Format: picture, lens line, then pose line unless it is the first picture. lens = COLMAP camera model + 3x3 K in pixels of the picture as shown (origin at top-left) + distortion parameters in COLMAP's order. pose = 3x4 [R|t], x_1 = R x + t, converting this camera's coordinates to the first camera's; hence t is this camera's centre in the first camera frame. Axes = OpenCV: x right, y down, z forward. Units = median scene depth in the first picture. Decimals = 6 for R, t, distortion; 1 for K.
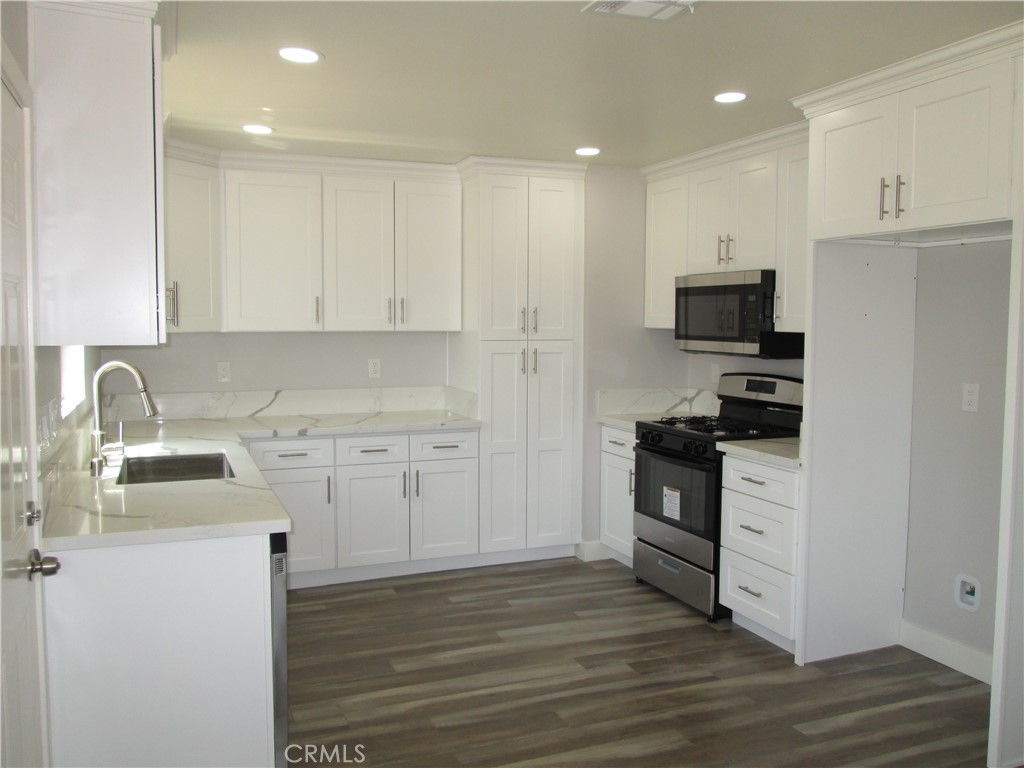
lens RADIAL K [[859.3, 0, 512.0], [0, 859.3, 384.0], [0, 0, 1]] dist [-0.037874, 0.022715]
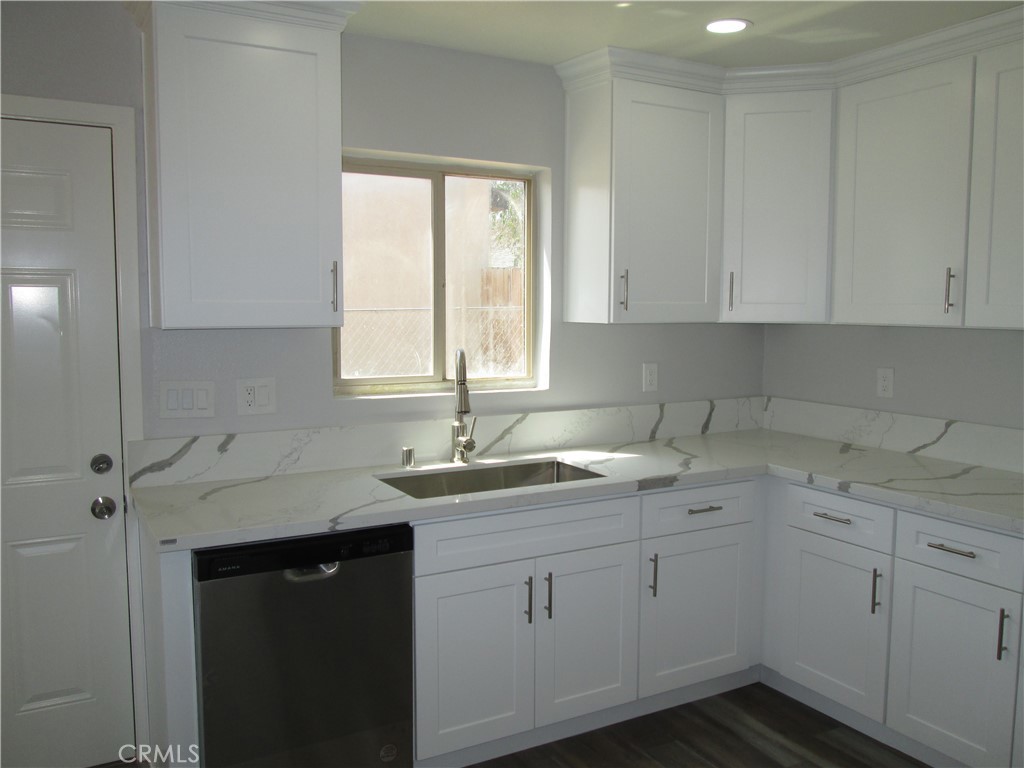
lens RADIAL K [[859.3, 0, 512.0], [0, 859.3, 384.0], [0, 0, 1]] dist [-0.037874, 0.022715]
pose [[0.128773, 0.089009, -0.987671, 0.318632], [-0.076753, 0.993871, 0.079560, -0.046677], [0.988699, 0.065562, 0.134815, 0.638772]]
